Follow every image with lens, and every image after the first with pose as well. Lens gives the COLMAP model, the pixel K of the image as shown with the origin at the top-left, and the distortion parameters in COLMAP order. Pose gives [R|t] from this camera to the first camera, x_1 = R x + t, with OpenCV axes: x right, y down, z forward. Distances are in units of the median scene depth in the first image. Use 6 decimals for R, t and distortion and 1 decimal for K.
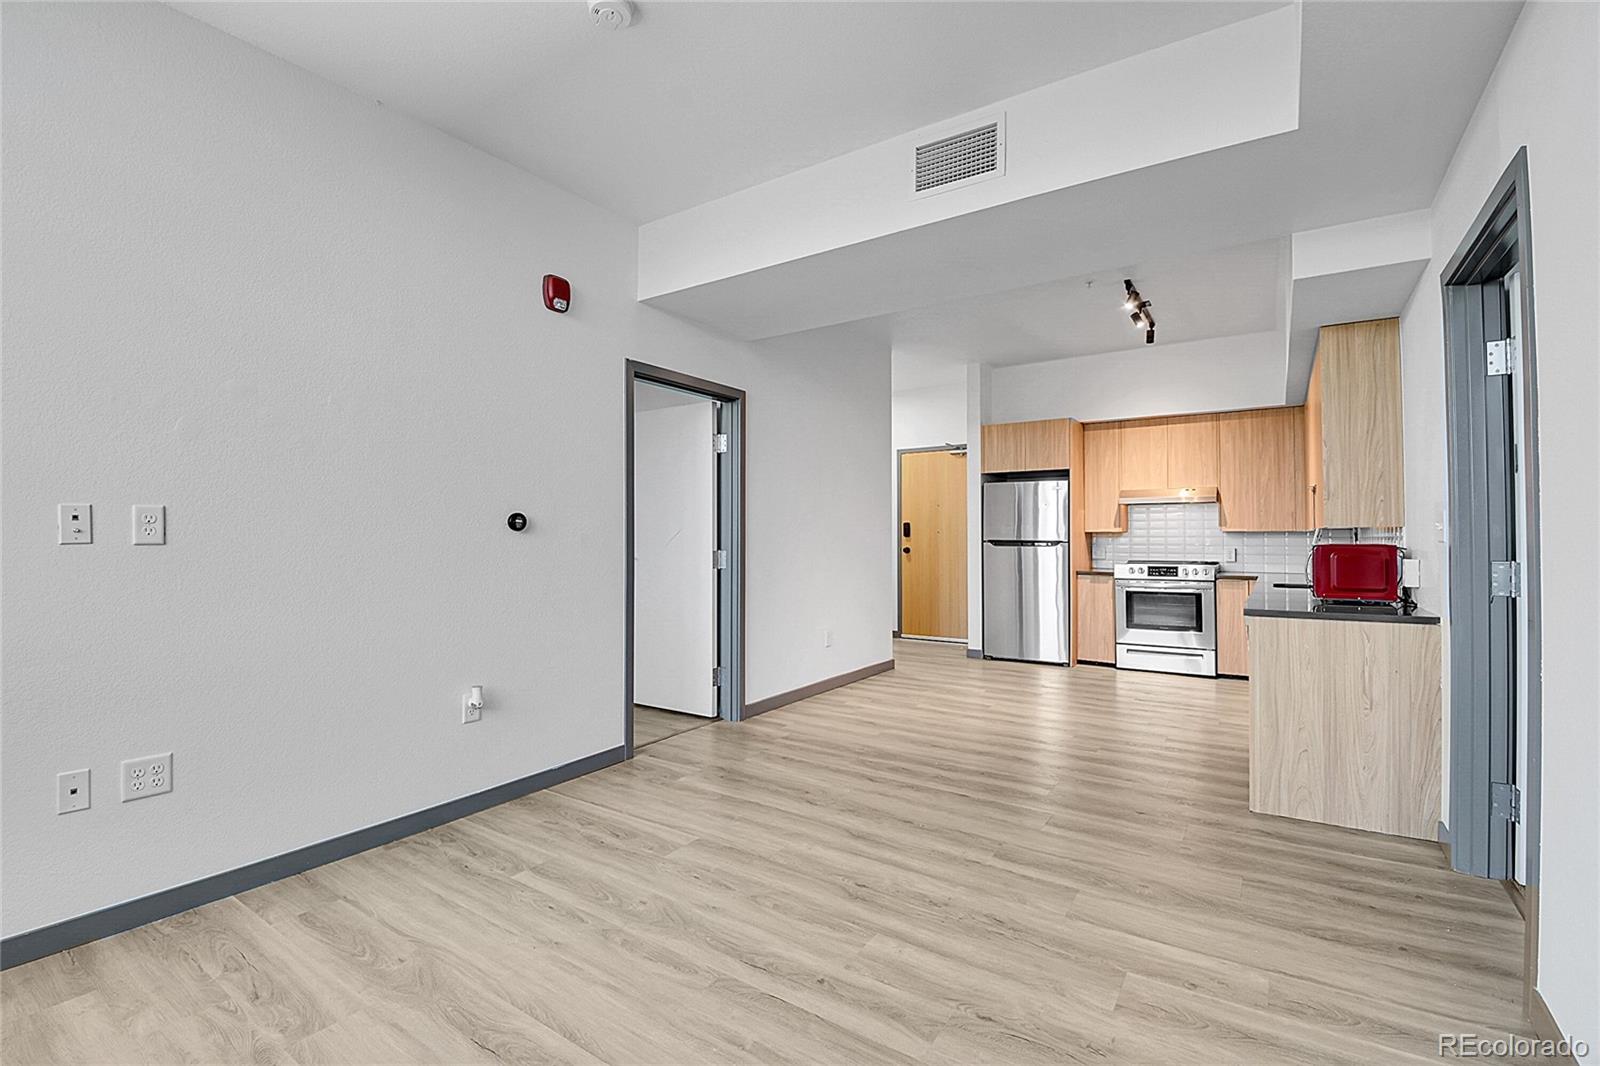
lens RADIAL K [[707.4, 0, 812.9], [0, 707.4, 530.2], [0, 0, 1]] dist [-0.003147, -0.012818]
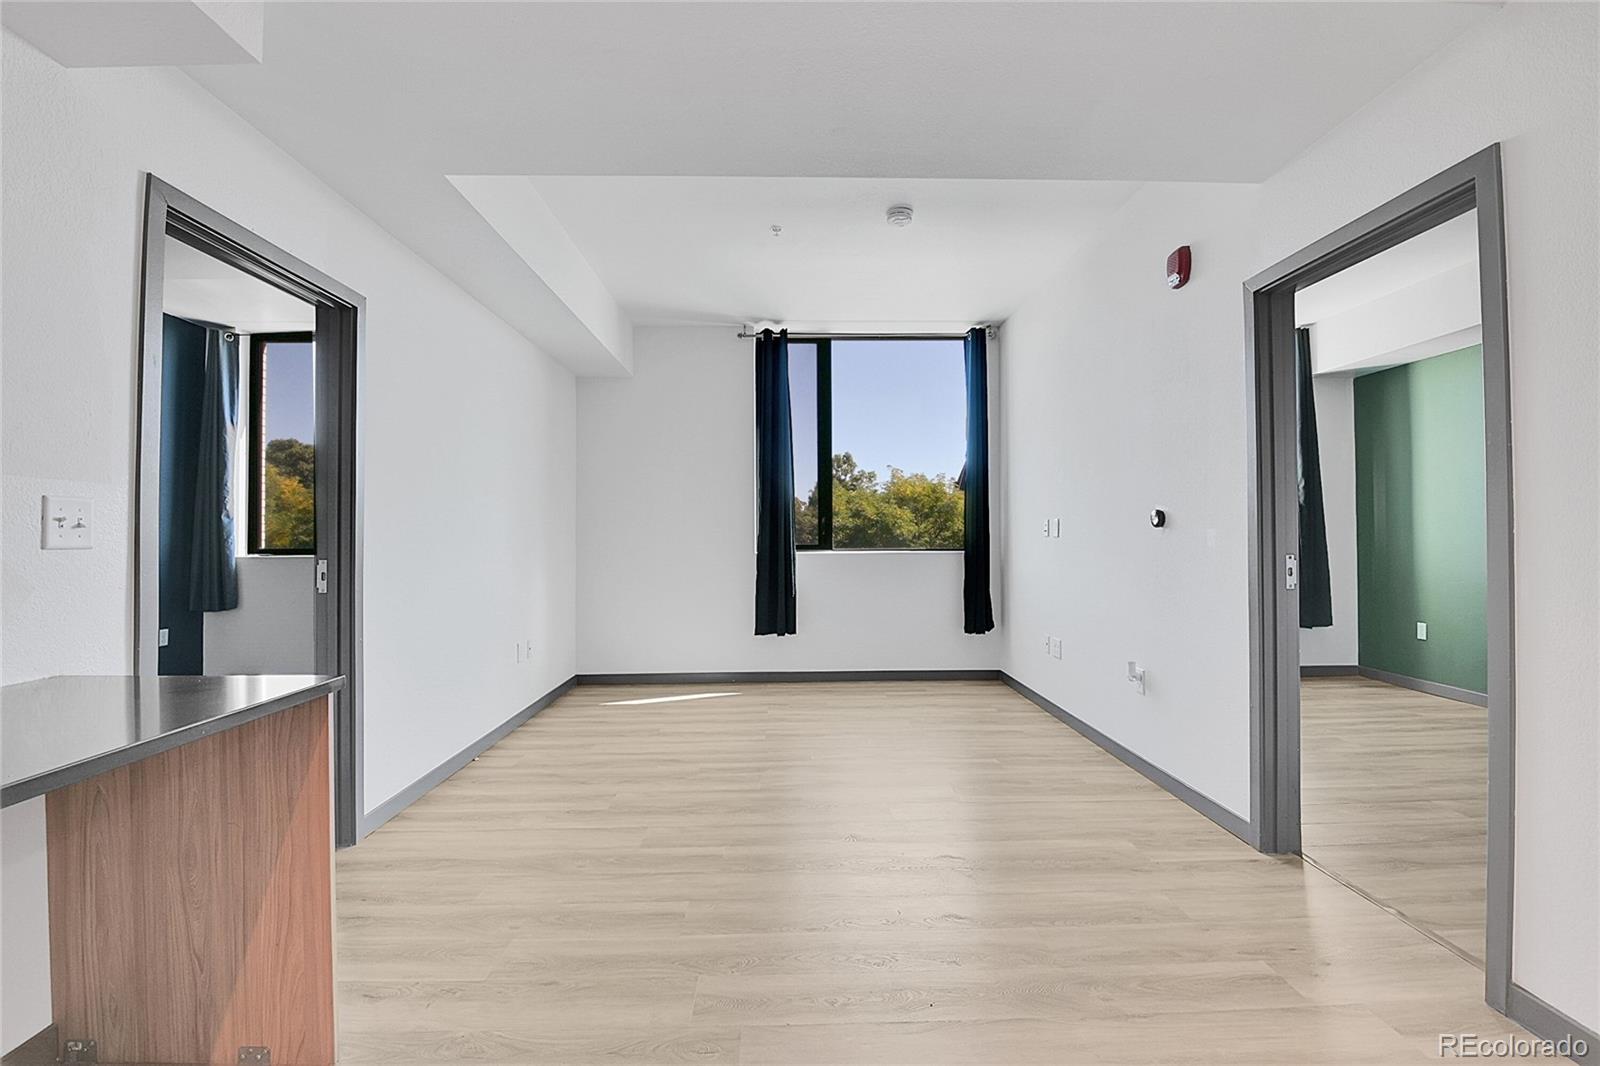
lens RADIAL K [[707.4, 0, 796.8], [0, 707.4, 529.4], [0, 0, 1]] dist [-0.003147, -0.012818]
pose [[-0.824997, 0.001483, -0.565136, 0.449666], [0.012734, 0.999791, -0.015967, 0.010268], [0.564994, -0.020369, -0.824843, 1.162620]]
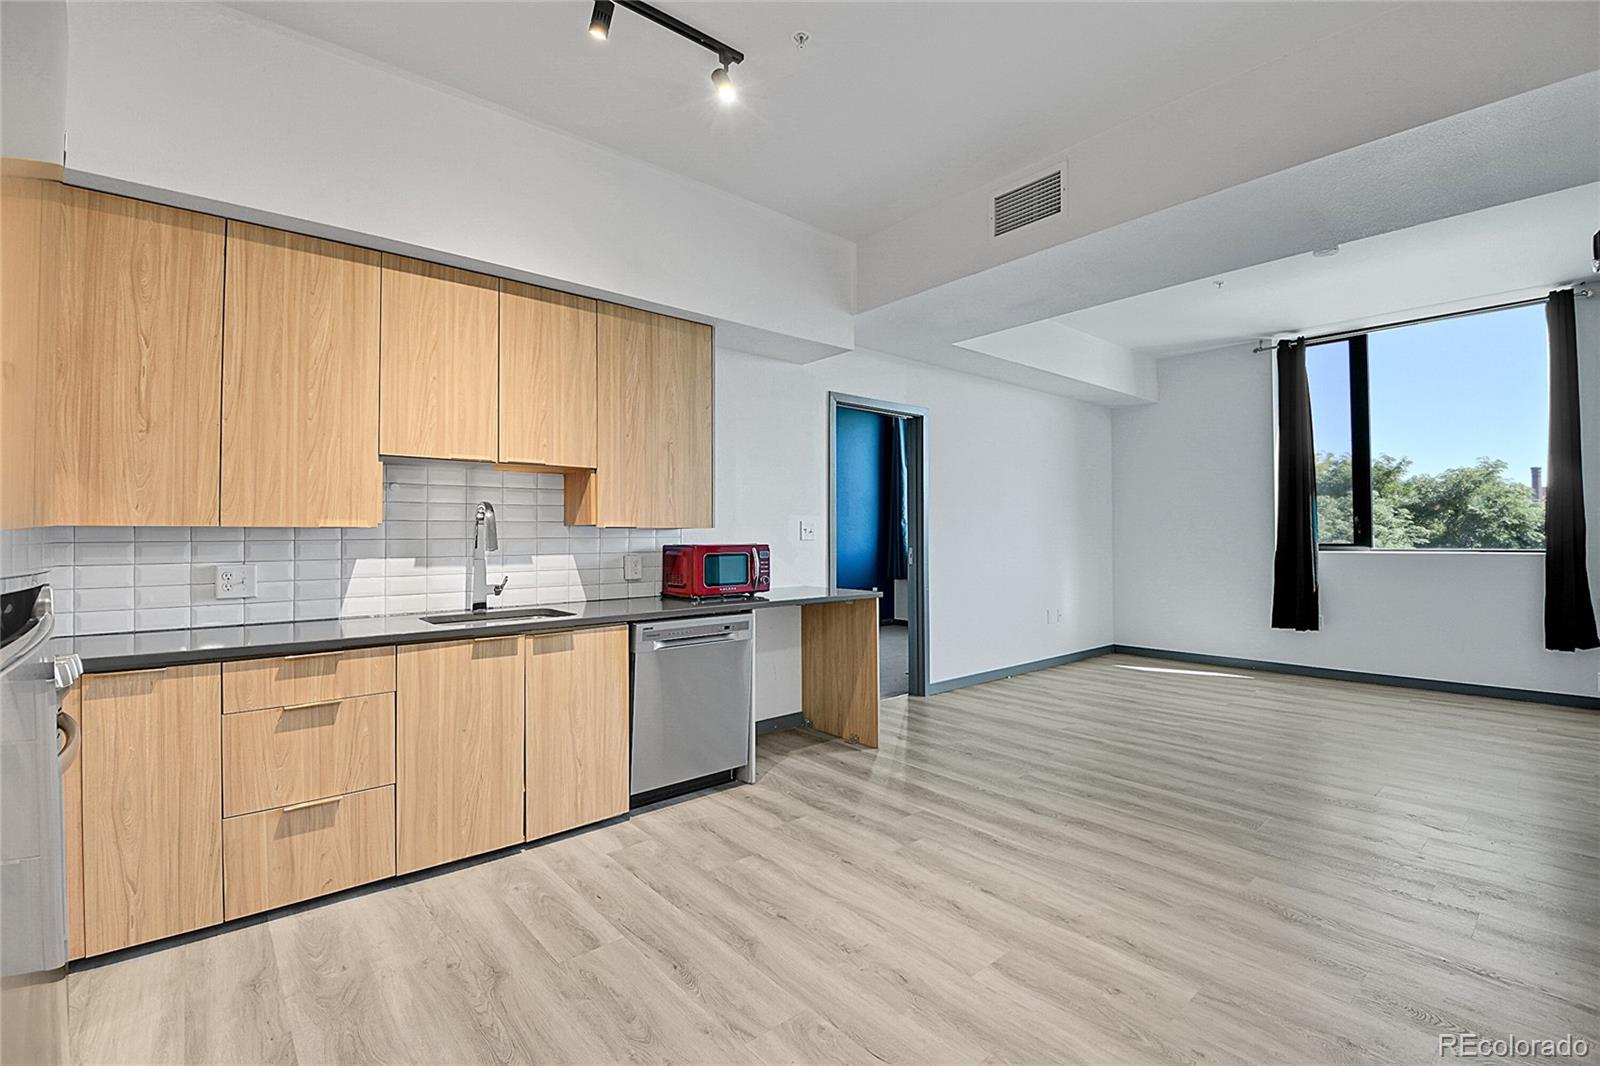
lens RADIAL K [[707.4, 0, 805.0], [0, 707.4, 520.4], [0, 0, 1]] dist [-0.003147, -0.012818]
pose [[-0.961733, 0.010052, 0.273803, 0.280380], [0.001611, 0.999517, -0.031036, 0.014271], [-0.273983, -0.029407, -0.961285, 1.637380]]
